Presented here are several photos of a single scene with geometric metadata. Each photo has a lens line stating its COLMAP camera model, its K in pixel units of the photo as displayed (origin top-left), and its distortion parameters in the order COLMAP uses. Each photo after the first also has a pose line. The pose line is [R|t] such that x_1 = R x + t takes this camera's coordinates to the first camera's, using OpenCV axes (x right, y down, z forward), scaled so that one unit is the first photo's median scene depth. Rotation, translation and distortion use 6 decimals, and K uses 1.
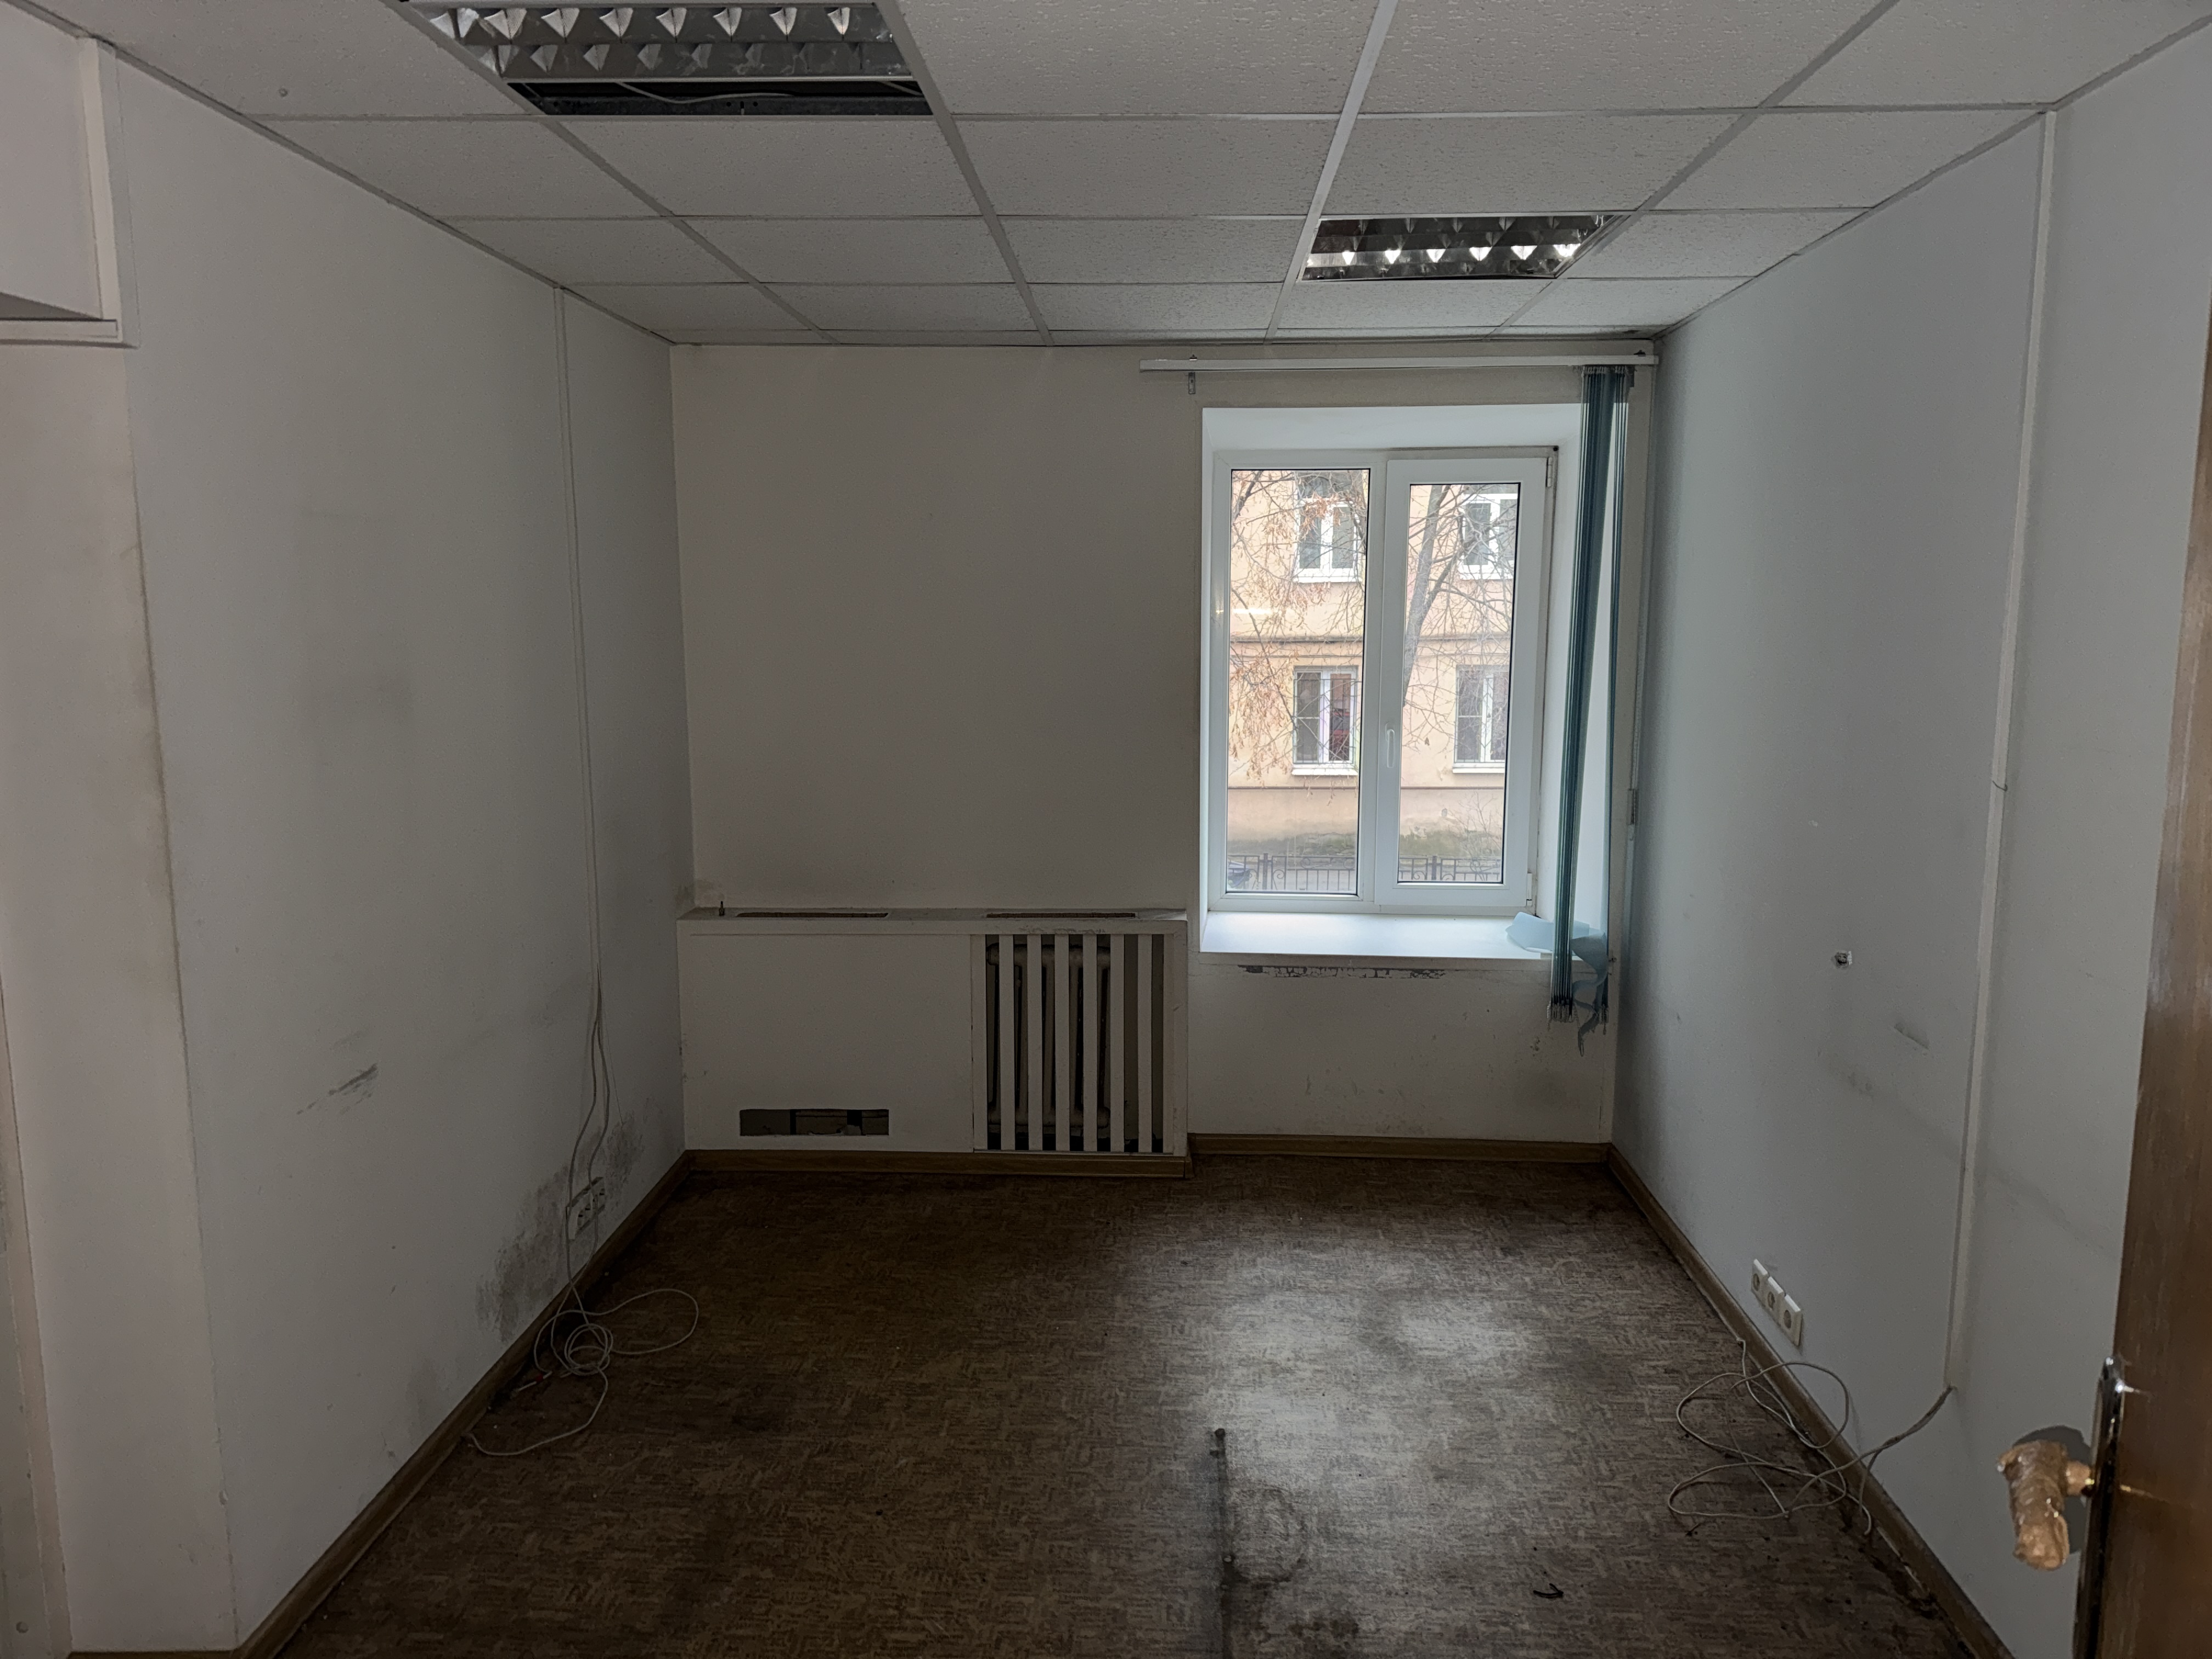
lens RADIAL K [[1542.7, 0, 1105.5], [0, 1542.7, 828.2], [0, 0, 1]] dist [0.002586, -0.009900]
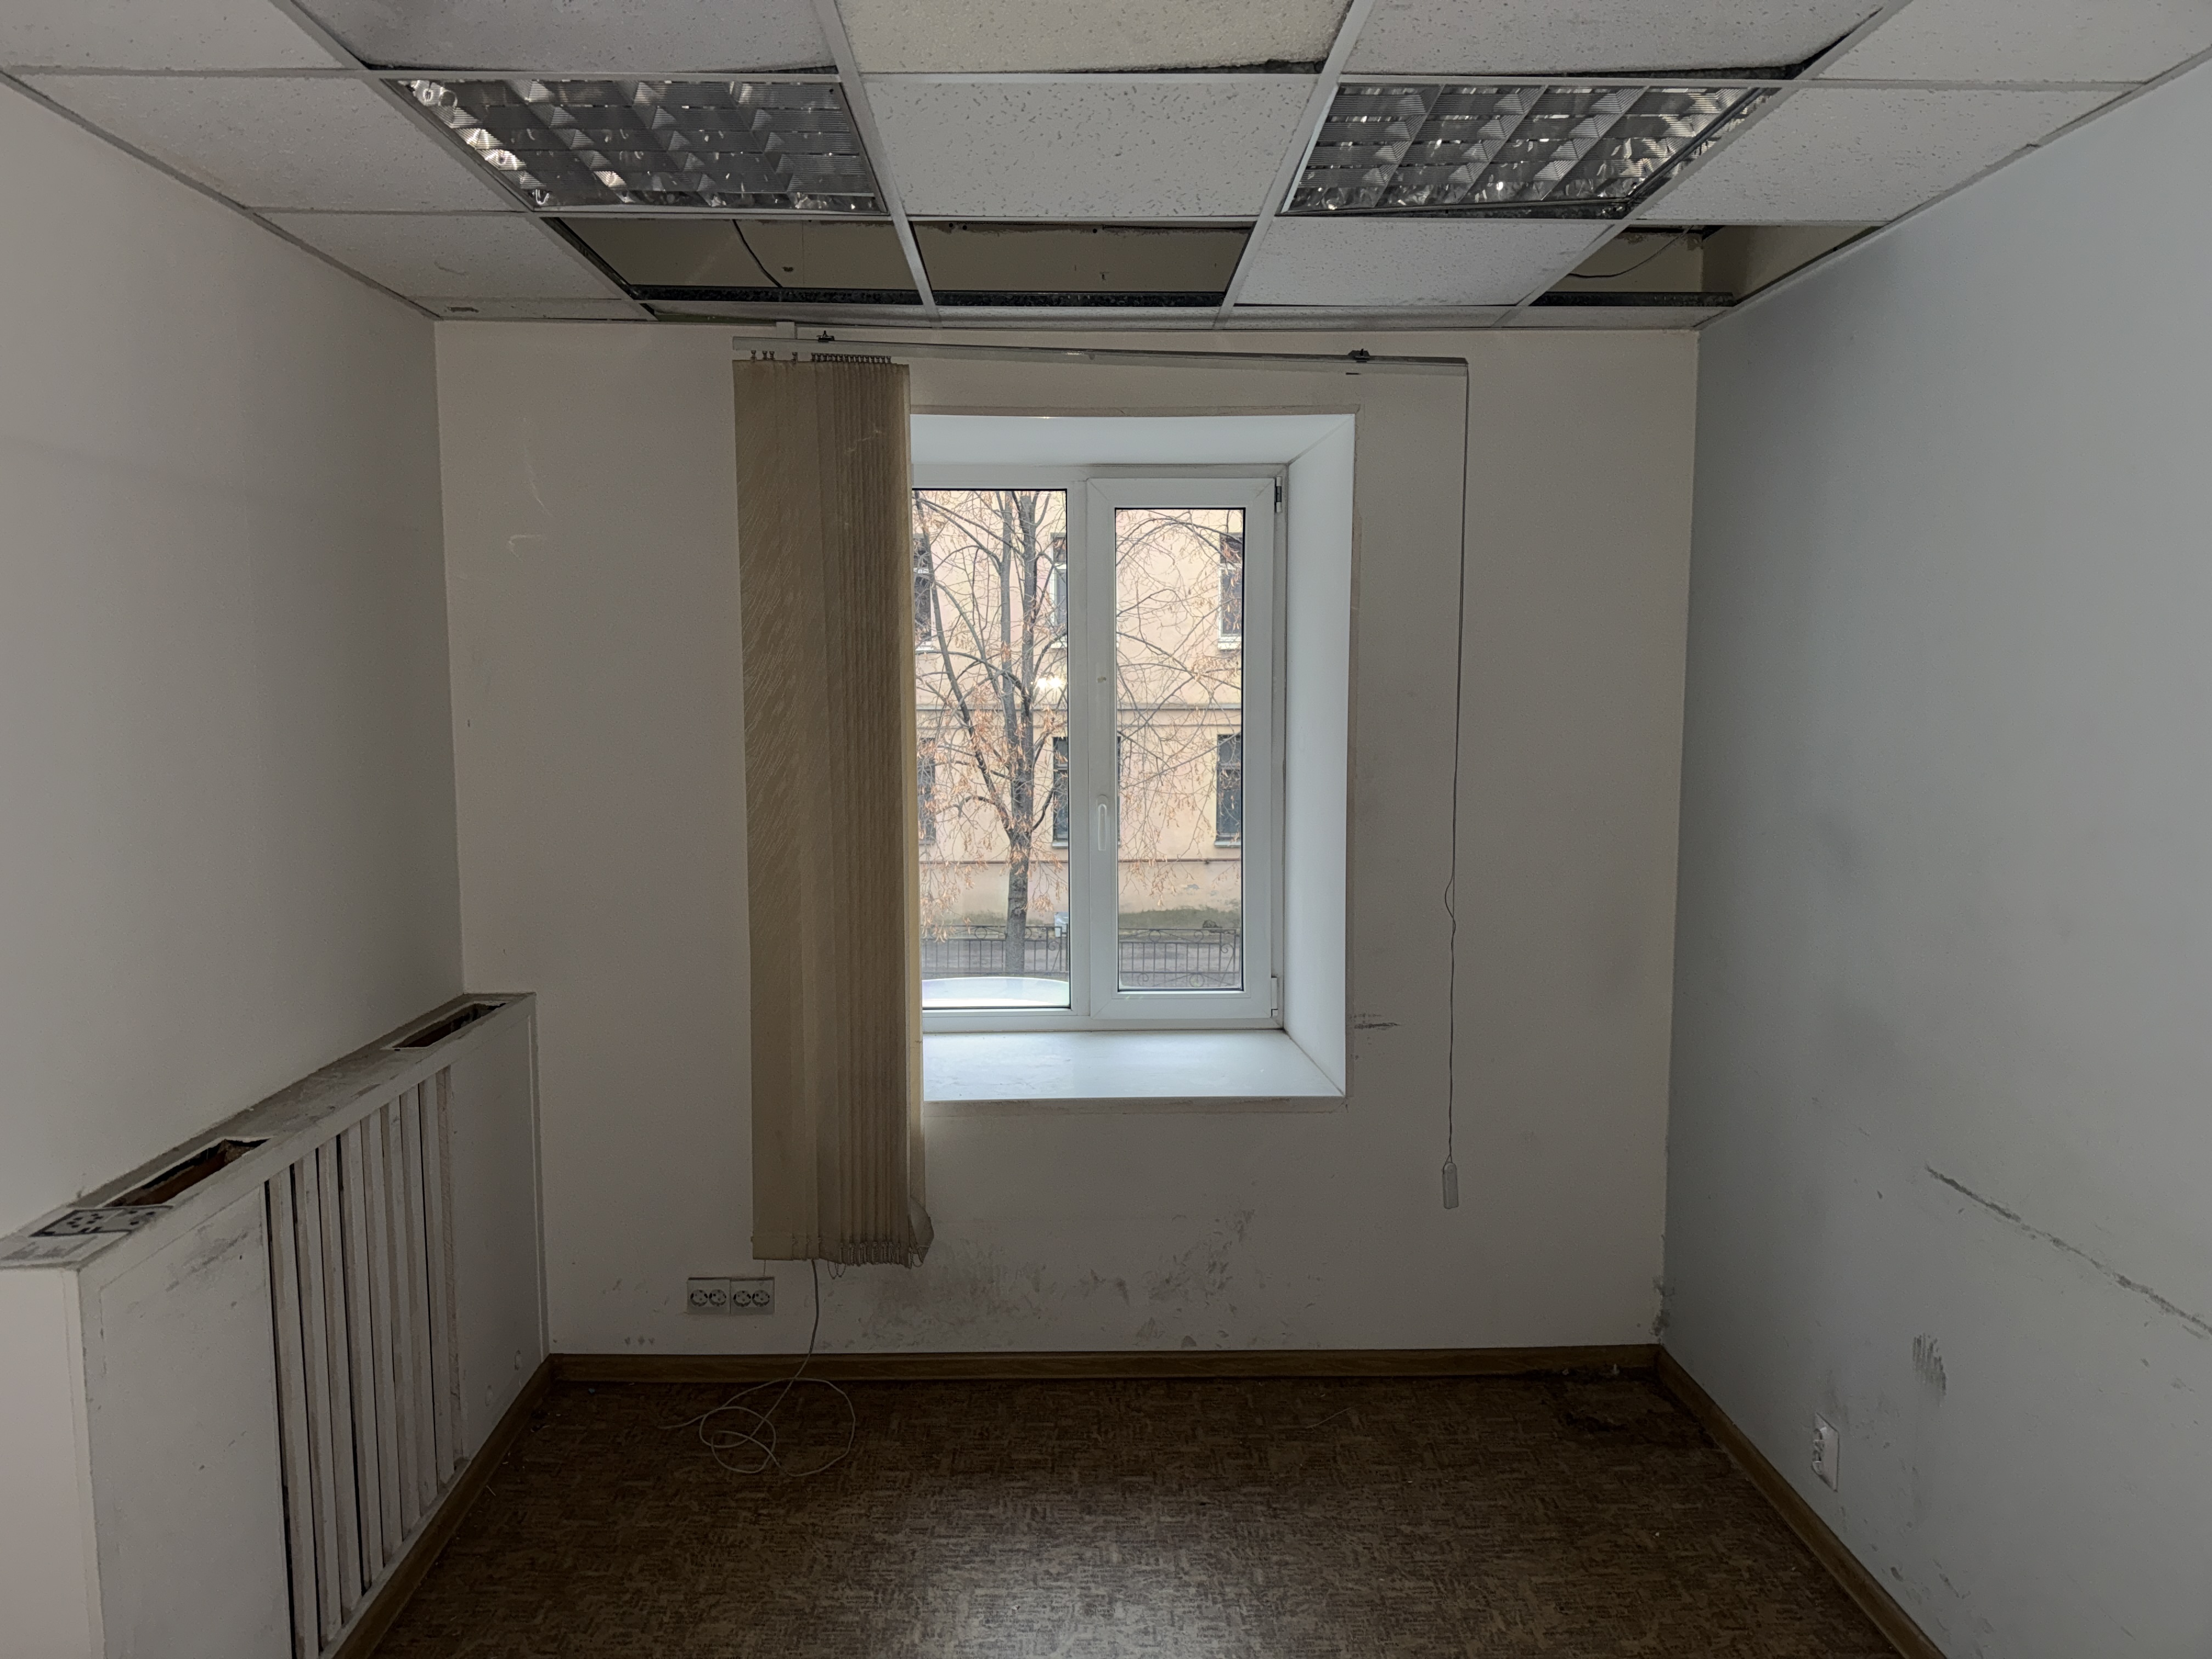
lens RADIAL K [[1542.7, 0, 1105.4], [0, 1542.7, 832.3], [0, 0, 1]] dist [0.002586, -0.009900]
pose [[-0.996576, 0.014785, -0.081352, 0.078183], [-0.005111, 0.970986, 0.239080, -0.263945], [0.082526, 0.238677, -0.967586, 1.912858]]
